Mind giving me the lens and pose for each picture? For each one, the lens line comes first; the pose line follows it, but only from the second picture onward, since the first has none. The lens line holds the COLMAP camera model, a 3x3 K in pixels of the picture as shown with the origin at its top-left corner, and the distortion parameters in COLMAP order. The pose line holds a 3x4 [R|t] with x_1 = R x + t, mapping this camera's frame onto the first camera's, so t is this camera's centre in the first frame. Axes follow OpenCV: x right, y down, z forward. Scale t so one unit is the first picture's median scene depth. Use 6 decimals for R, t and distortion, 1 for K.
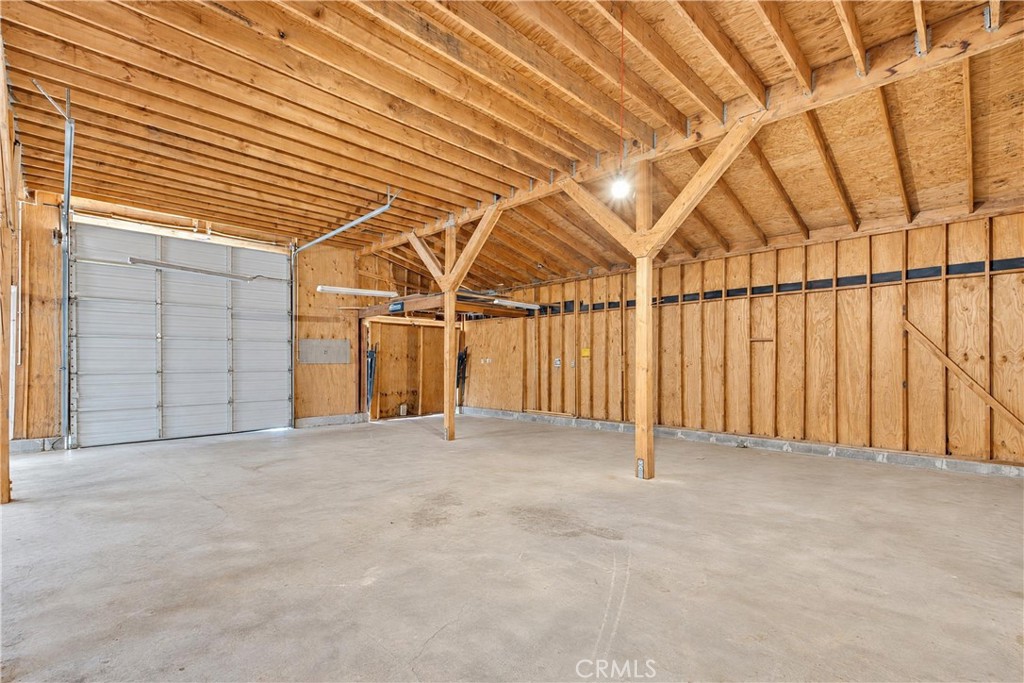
lens RADIAL K [[457.2, 0, 534.3], [0, 457.2, 349.8], [0, 0, 1]] dist [-0.003436, -0.000068]
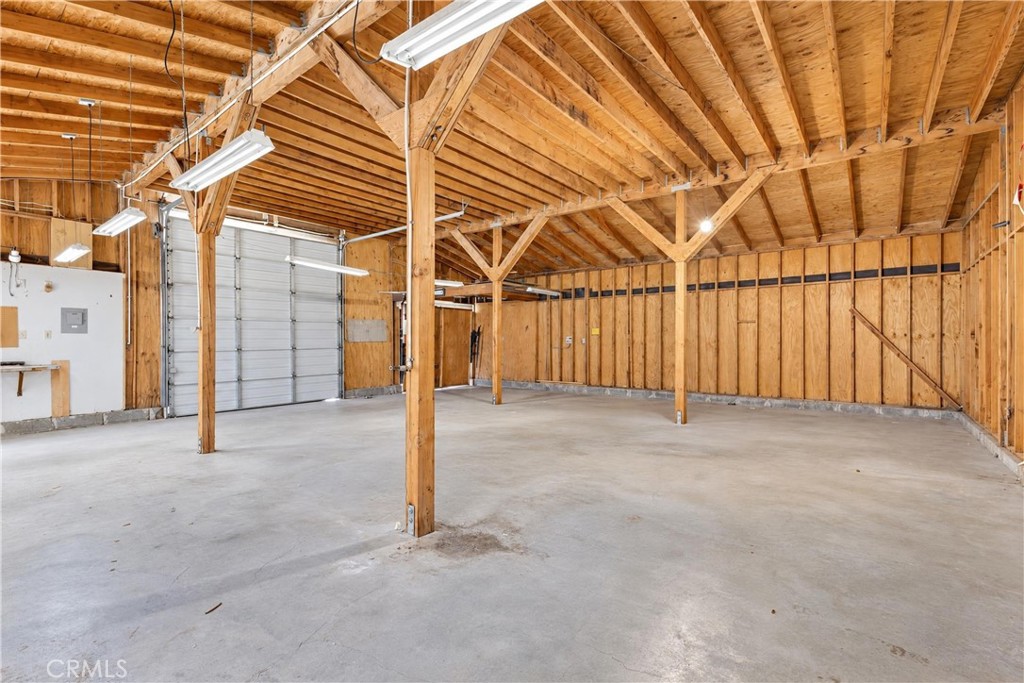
lens RADIAL K [[460.4, 0, 514.1], [0, 460.4, 331.7], [0, 0, 1]] dist [-0.000307, -0.000298]
pose [[0.994354, -0.001782, 0.106101, -0.284872], [0.000829, 0.999959, 0.009020, -0.005602], [-0.106113, -0.008881, 0.994314, -0.220336]]
